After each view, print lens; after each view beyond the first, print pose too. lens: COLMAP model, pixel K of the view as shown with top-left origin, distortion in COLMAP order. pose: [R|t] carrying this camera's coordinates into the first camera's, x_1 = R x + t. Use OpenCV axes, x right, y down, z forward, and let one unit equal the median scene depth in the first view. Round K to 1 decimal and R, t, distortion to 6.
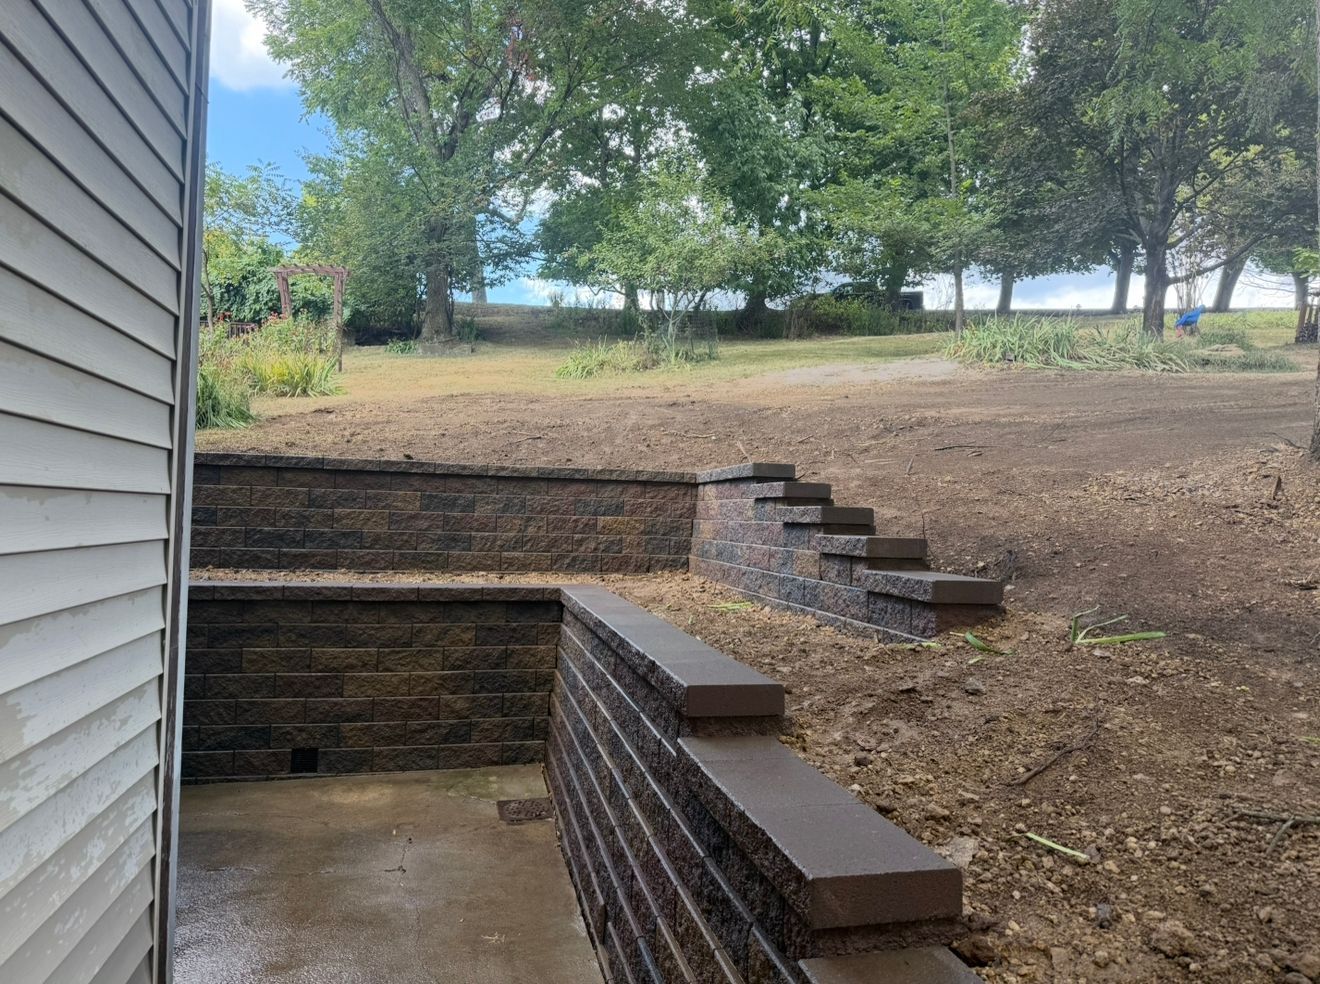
lens RADIAL K [[913.3, 0, 663.6], [0, 913.3, 488.3], [0, 0, 1]] dist [0.098162, -0.123293]
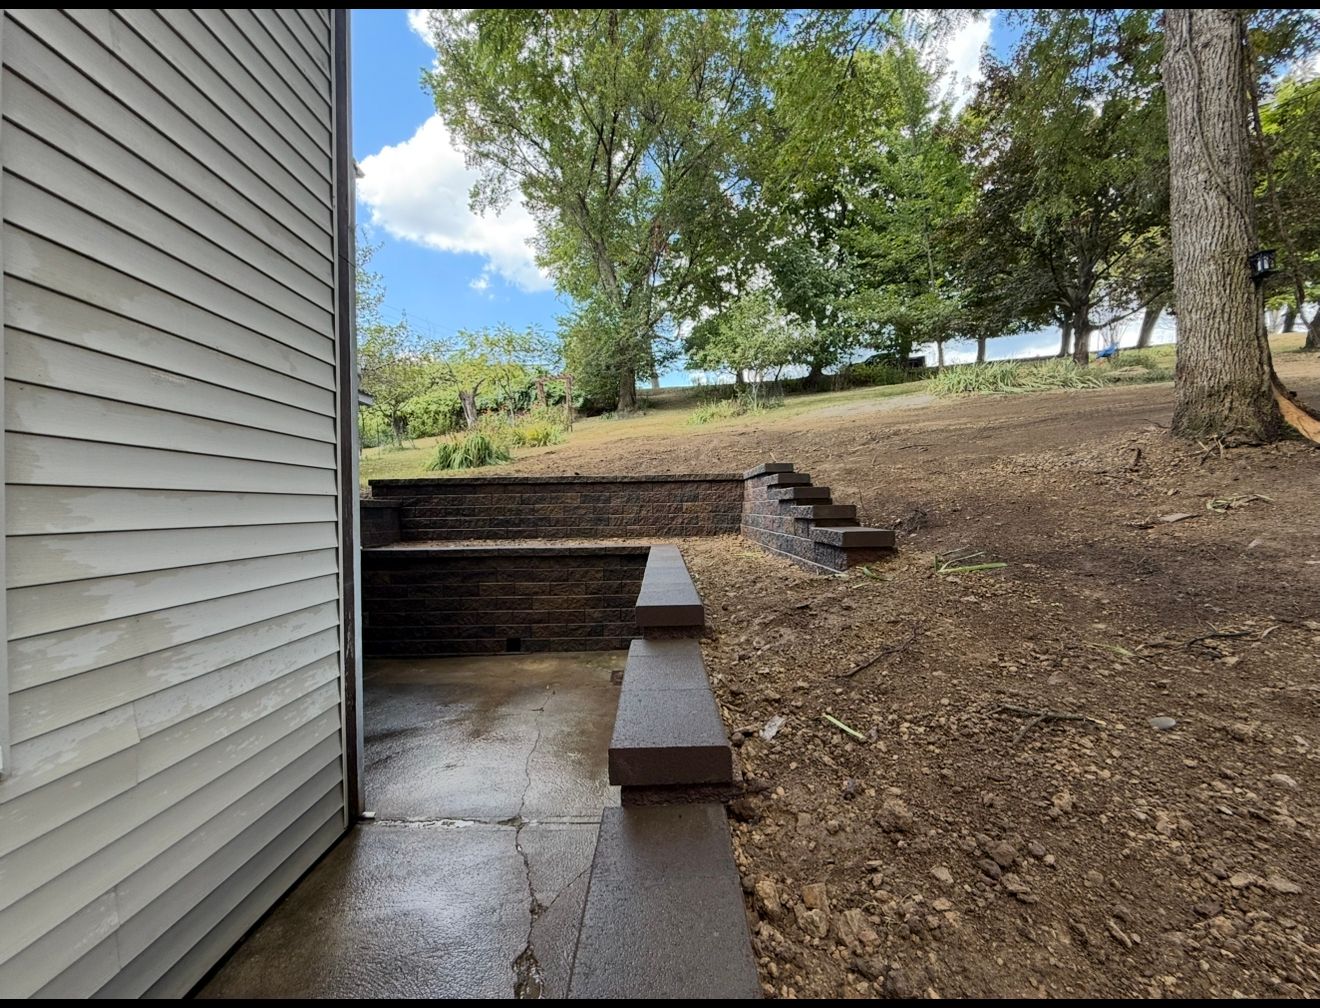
lens RADIAL K [[521.4, 0, 660.0], [0, 521.4, 504.0], [0, 0, 1]] dist [0.000587, -0.000184]
pose [[0.974933, -0.045479, -0.217800, 0.093134], [0.050894, 0.998517, 0.019316, 0.012299], [0.216599, -0.029916, 0.975802, 0.065193]]
